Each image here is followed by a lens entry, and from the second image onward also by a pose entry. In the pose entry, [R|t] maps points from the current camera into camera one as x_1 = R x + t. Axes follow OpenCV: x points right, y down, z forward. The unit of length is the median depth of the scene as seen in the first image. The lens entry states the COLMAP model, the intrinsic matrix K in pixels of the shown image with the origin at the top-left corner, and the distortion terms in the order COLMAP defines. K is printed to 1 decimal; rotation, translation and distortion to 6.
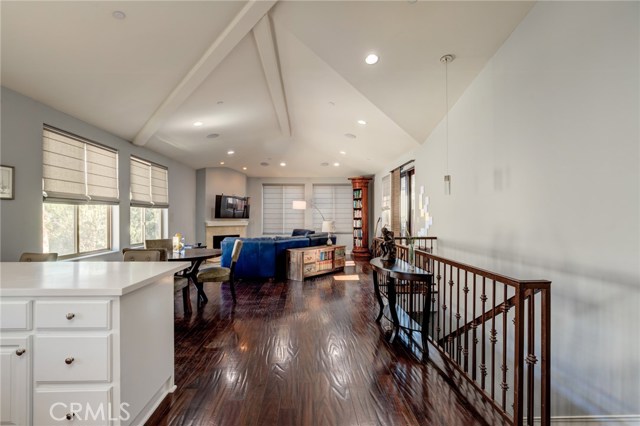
lens RADIAL K [[292.9, 0, 314.5], [0, 292.9, 214.3], [0, 0, 1]] dist [-0.016544, 0.003761]
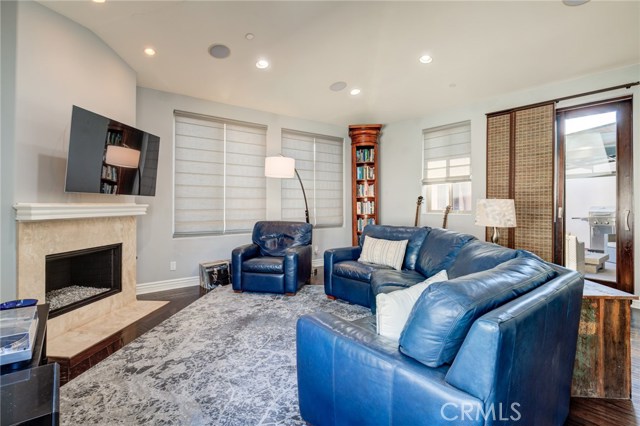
lens RADIAL K [[318.2, 0, 314.0], [0, 318.2, 202.7], [0, 0, 1]] dist [-0.004074, -0.000367]
pose [[0.807761, 0.001581, 0.589507, -0.324775], [-0.006914, 0.999953, 0.006792, 0.020444], [-0.589469, -0.009562, 0.807734, 0.618375]]
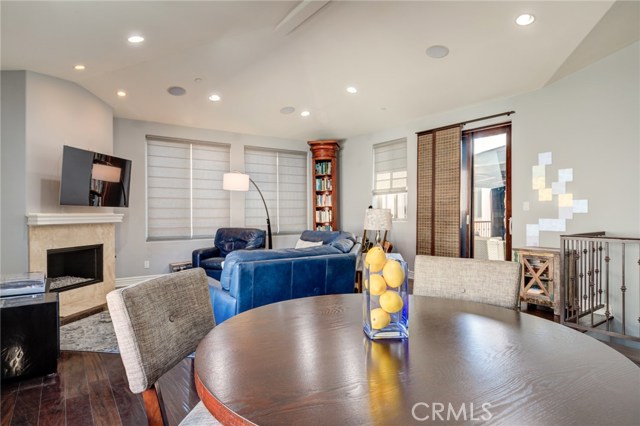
lens RADIAL K [[368.6, 0, 316.5], [0, 368.6, 216.9], [0, 0, 1]] dist [0.006385, -0.001231]
pose [[0.838954, -0.009592, 0.544118, -0.318638], [-0.002658, 0.999761, 0.021722, 0.017942], [-0.544196, -0.019670, 0.838727, 0.389265]]
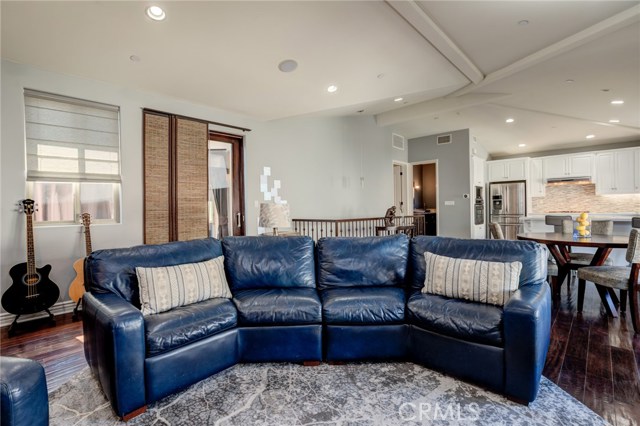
lens RADIAL K [[292.9, 0, 313.1], [0, 292.9, 209.5], [0, 0, 1]] dist [-0.016544, 0.003761]
pose [[-0.685022, 0.006406, 0.728495, -0.258836], [0.007998, 0.999967, -0.001273, 0.025600], [-0.728479, 0.004954, -0.685050, 0.998658]]
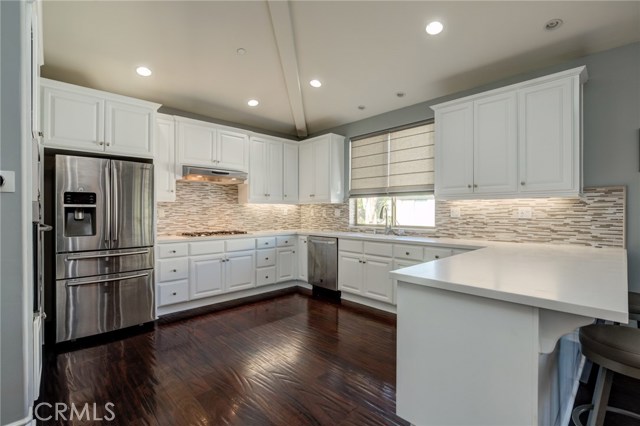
lens RADIAL K [[292.9, 0, 316.3], [0, 292.9, 215.0], [0, 0, 1]] dist [-0.016544, 0.003761]
pose [[-0.754017, 0.007962, -0.656807, 0.041519], [0.005645, 0.999968, 0.005641, 0.007470], [0.656831, 0.000546, -0.754038, 0.290197]]
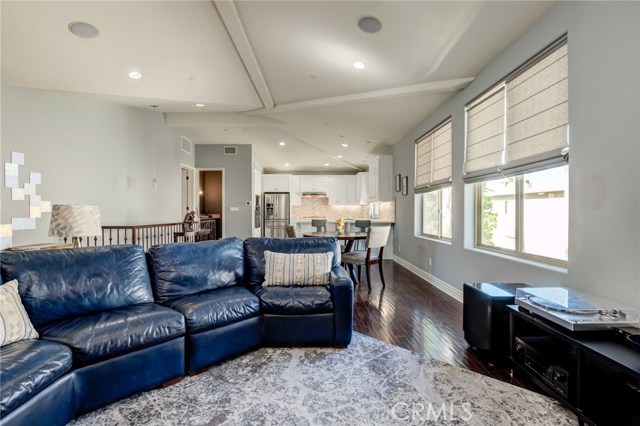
lens RADIAL K [[292.9, 0, 313.7], [0, 292.9, 209.8], [0, 0, 1]] dist [-0.016544, 0.003761]
pose [[-0.999097, 0.002301, 0.042436, -0.197953], [0.001638, 0.999876, -0.015651, 0.026207], [-0.042467, -0.015567, -0.998977, 1.050983]]
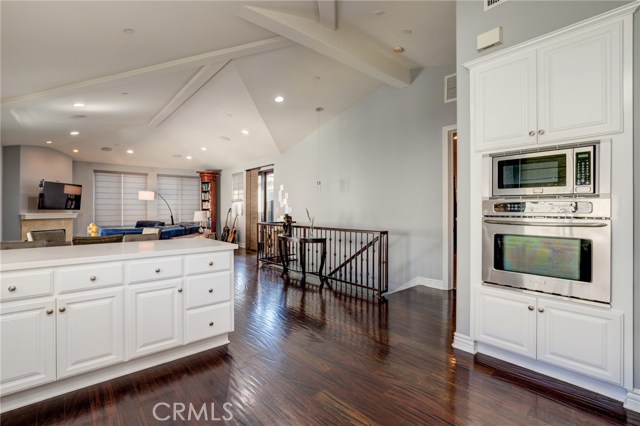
lens RADIAL K [[292.9, 0, 312.5], [0, 292.9, 210.4], [0, 0, 1]] dist [-0.016544, 0.003761]
pose [[0.783432, -0.003999, 0.621464, -0.239525], [-0.003958, 0.999927, 0.011423, 0.004630], [-0.621465, -0.011409, 0.783359, -0.104437]]
